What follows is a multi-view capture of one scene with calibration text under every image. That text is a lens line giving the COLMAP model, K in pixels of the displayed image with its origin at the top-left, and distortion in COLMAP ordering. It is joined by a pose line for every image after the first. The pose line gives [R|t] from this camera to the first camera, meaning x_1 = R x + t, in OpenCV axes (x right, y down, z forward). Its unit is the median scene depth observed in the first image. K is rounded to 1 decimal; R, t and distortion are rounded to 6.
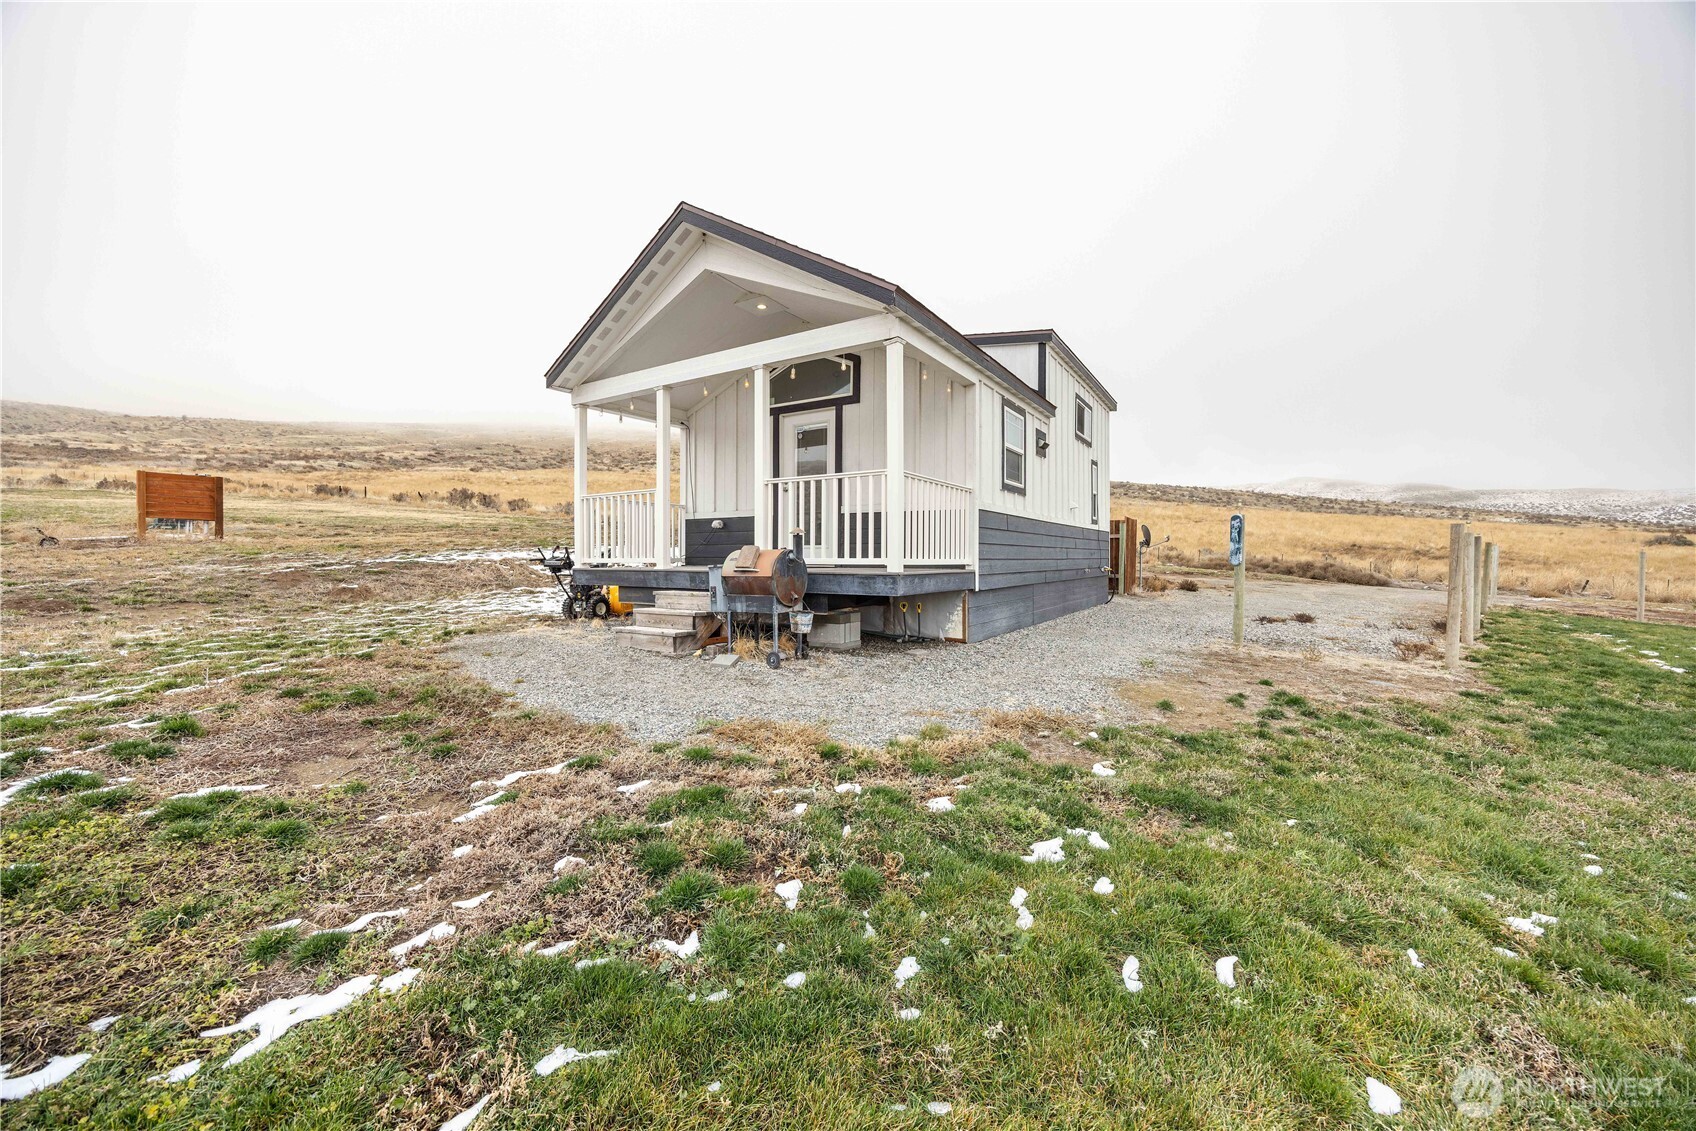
lens RADIAL K [[653.0, 0, 842.2], [0, 653.0, 565.0], [0, 0, 1]] dist [-0.000507, -0.000103]
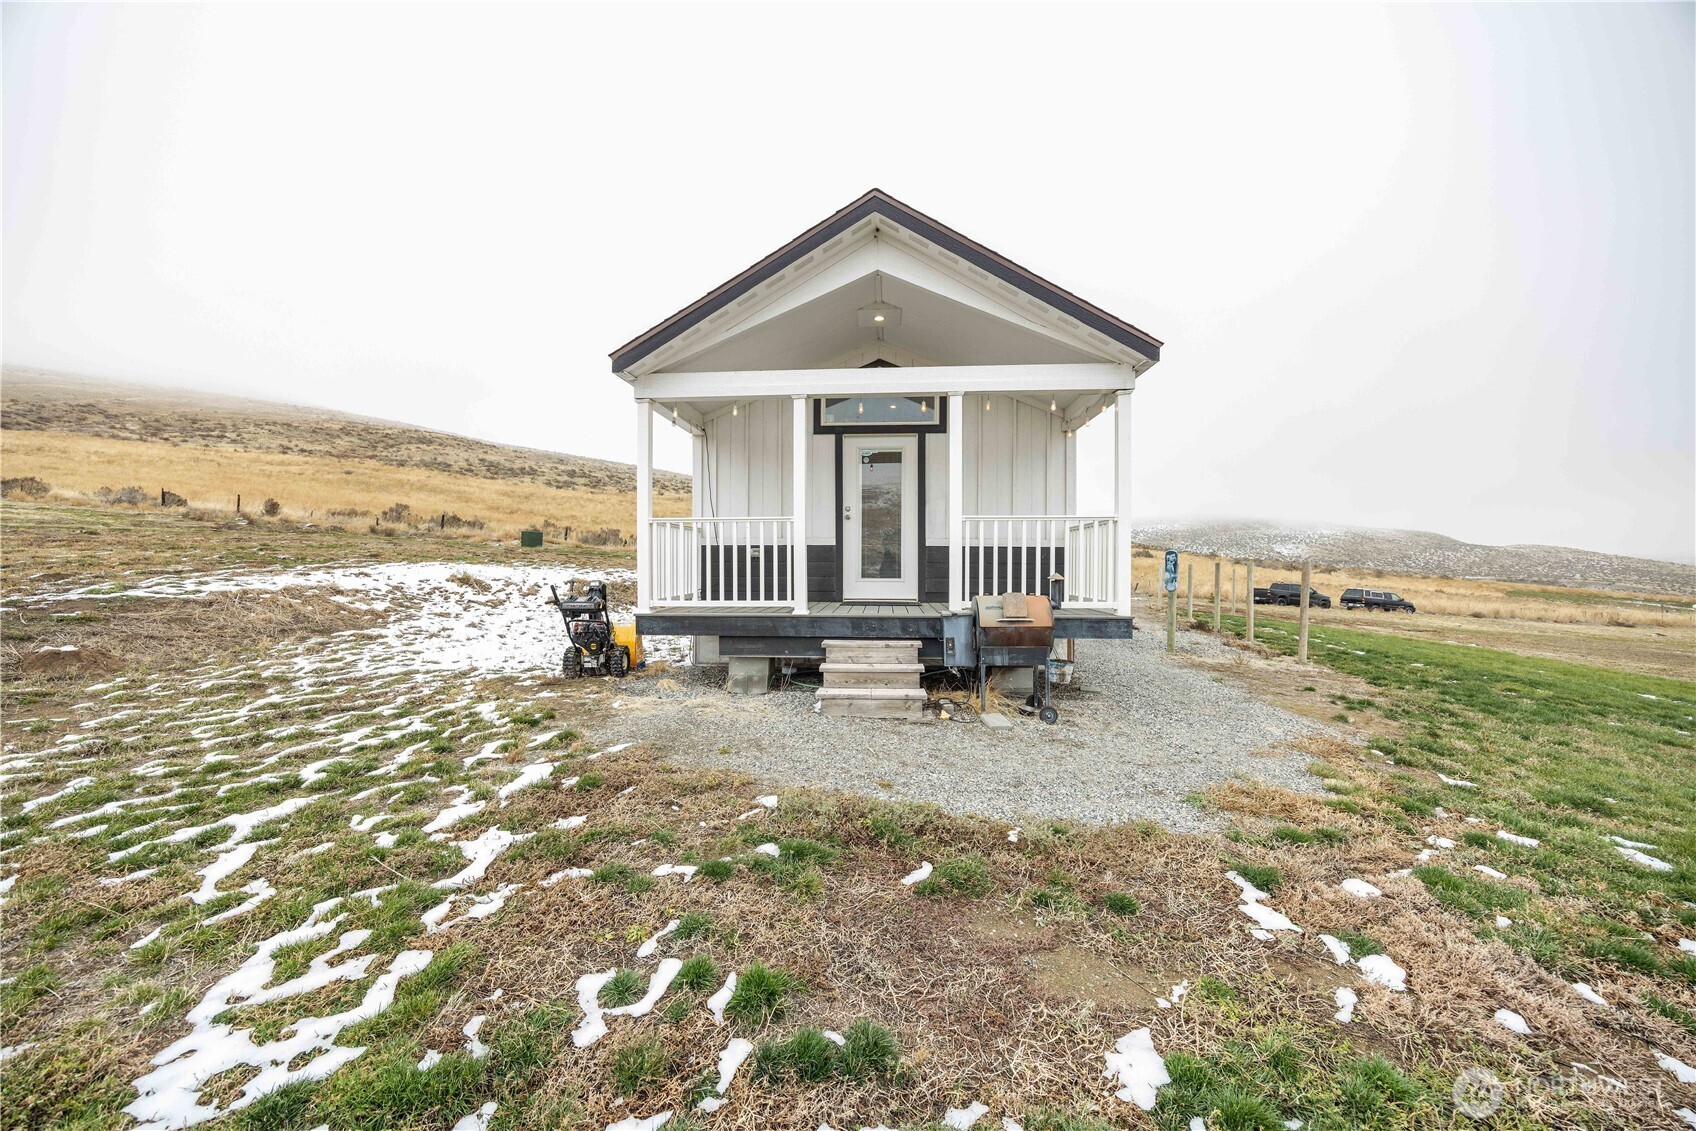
lens RADIAL K [[644.5, 0, 838.2], [0, 644.5, 567.7], [0, 0, 1]] dist [-0.000431, -0.000569]
pose [[0.877086, -0.002730, 0.480326, -0.593056], [0.003357, 0.999994, -0.000446, -0.049145], [-0.480322, 0.002004, 0.877090, 0.240459]]
